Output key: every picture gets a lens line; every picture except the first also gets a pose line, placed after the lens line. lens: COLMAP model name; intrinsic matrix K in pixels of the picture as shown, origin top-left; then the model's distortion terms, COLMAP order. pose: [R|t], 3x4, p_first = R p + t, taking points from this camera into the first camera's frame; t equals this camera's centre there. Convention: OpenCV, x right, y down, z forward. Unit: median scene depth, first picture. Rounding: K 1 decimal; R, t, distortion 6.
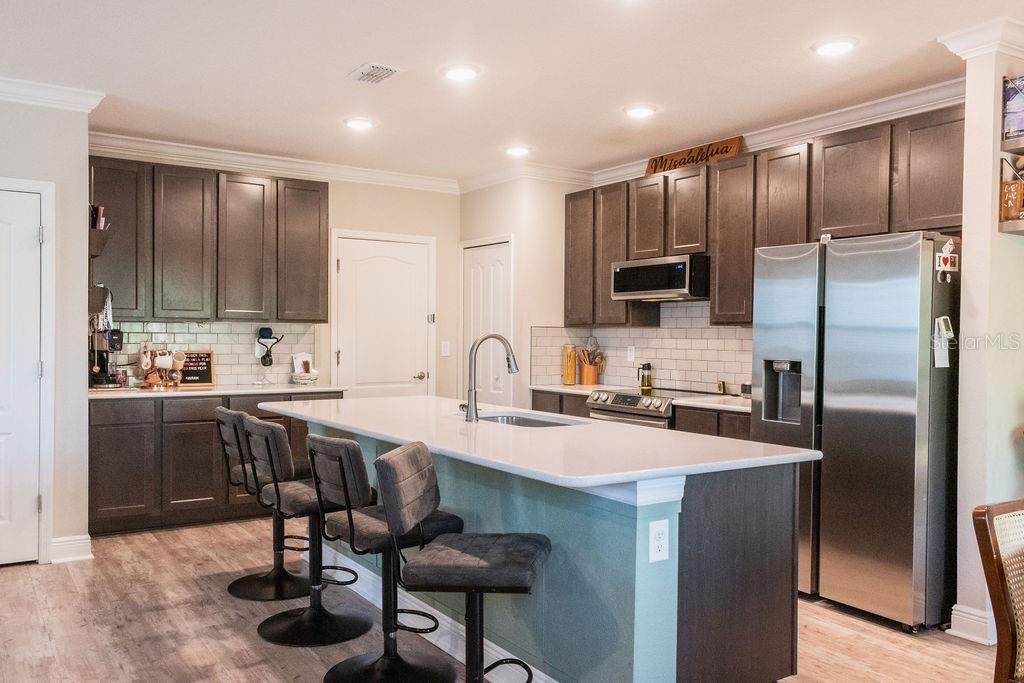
lens RADIAL K [[827.3, 0, 518.8], [0, 827.3, 343.3], [0, 0, 1]] dist [0.049168, 0.008032]
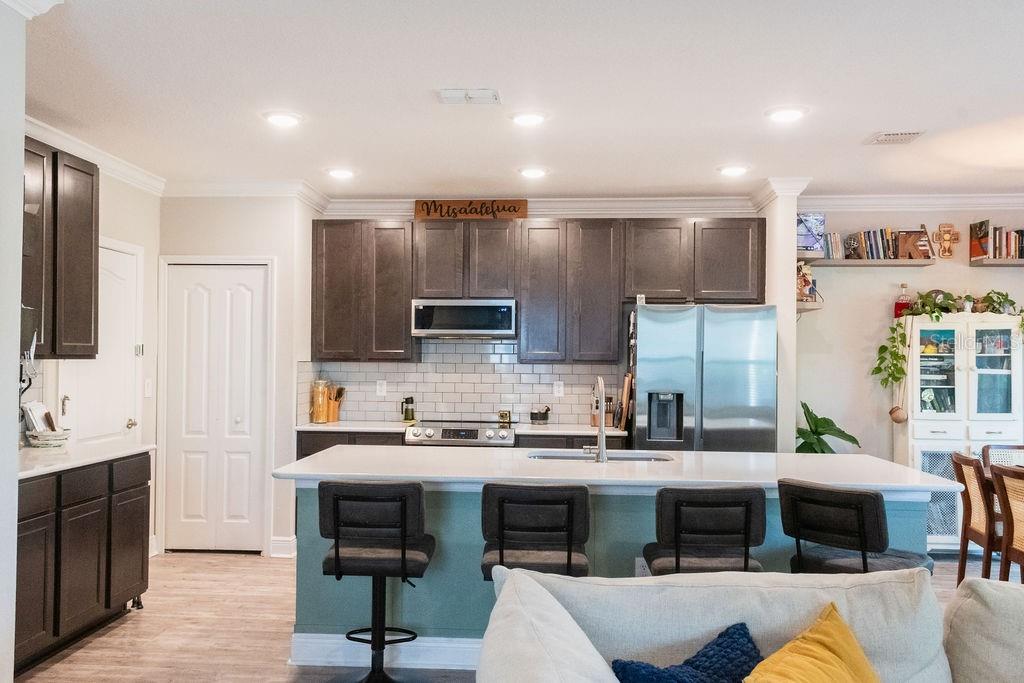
lens RADIAL K [[827.3, 0, 516.6], [0, 827.3, 342.7], [0, 0, 1]] dist [0.049168, 0.008032]
pose [[0.621223, 0.013390, 0.783520, -0.572977], [0.004237, 0.999782, -0.020446, -0.021980], [-0.783623, 0.016021, 0.621031, 0.257772]]
